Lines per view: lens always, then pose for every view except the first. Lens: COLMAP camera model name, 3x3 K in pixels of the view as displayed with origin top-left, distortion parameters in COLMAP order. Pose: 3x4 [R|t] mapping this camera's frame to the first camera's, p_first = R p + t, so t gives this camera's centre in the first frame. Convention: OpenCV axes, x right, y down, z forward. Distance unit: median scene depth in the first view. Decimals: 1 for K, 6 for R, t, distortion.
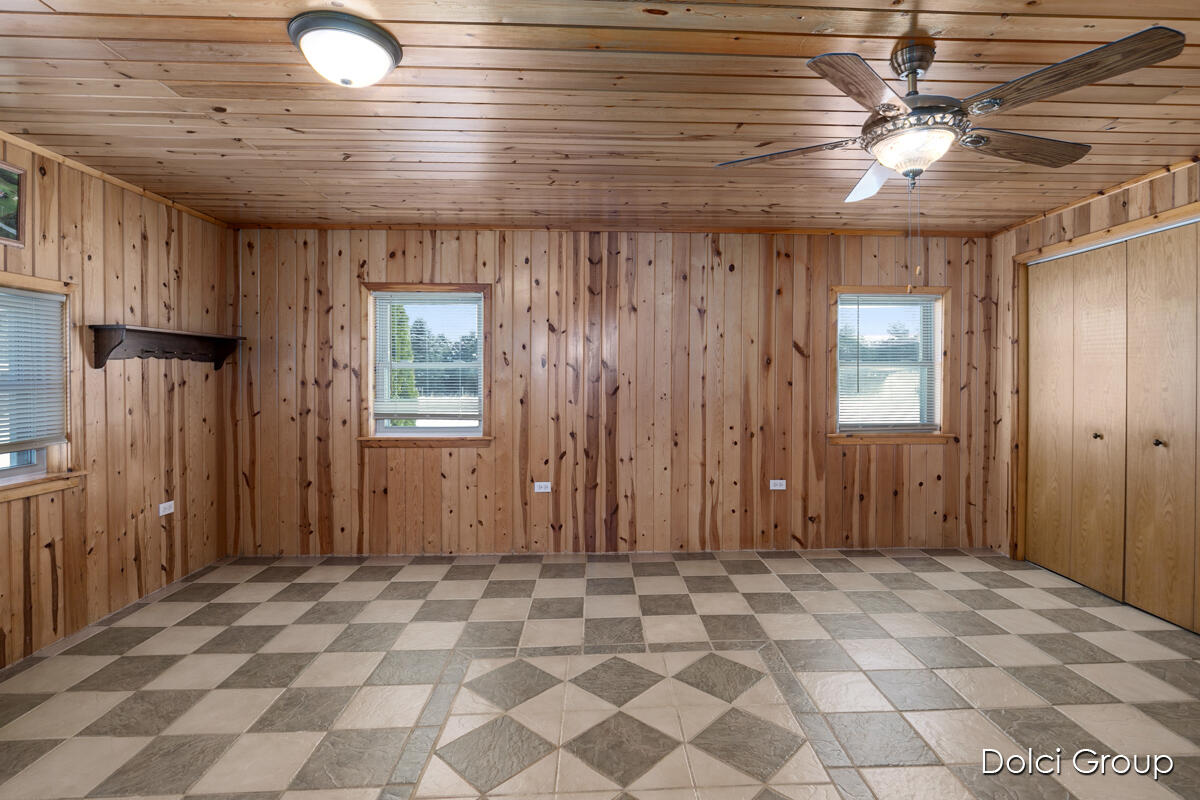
lens RADIAL K [[553.2, 0, 611.9], [0, 553.2, 391.5], [0, 0, 1]] dist [-0.002108, -0.000162]
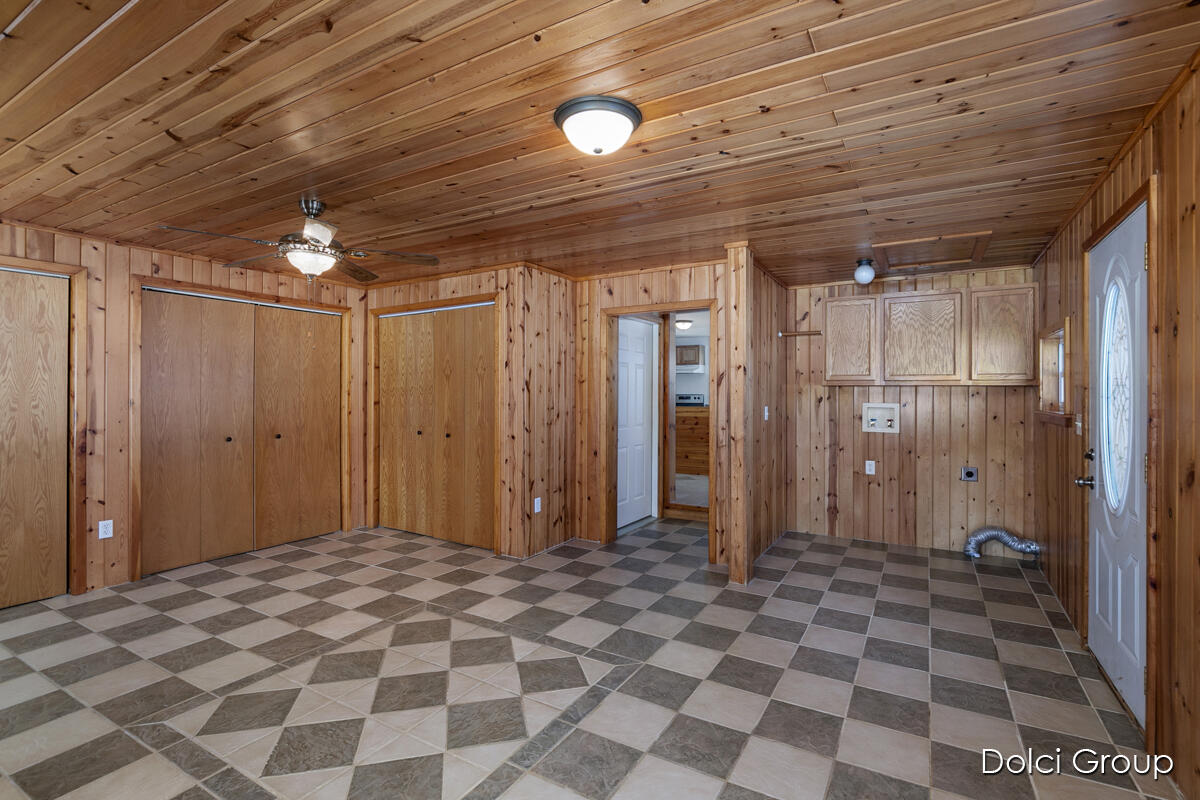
lens RADIAL K [[553.2, 0, 606.7], [0, 553.2, 395.1], [0, 0, 1]] dist [-0.002108, -0.000162]
pose [[-0.831537, -0.003947, 0.555455, -0.817487], [0.014937, 0.999454, 0.029463, -0.050197], [-0.555268, 0.032797, -0.831024, 1.388828]]
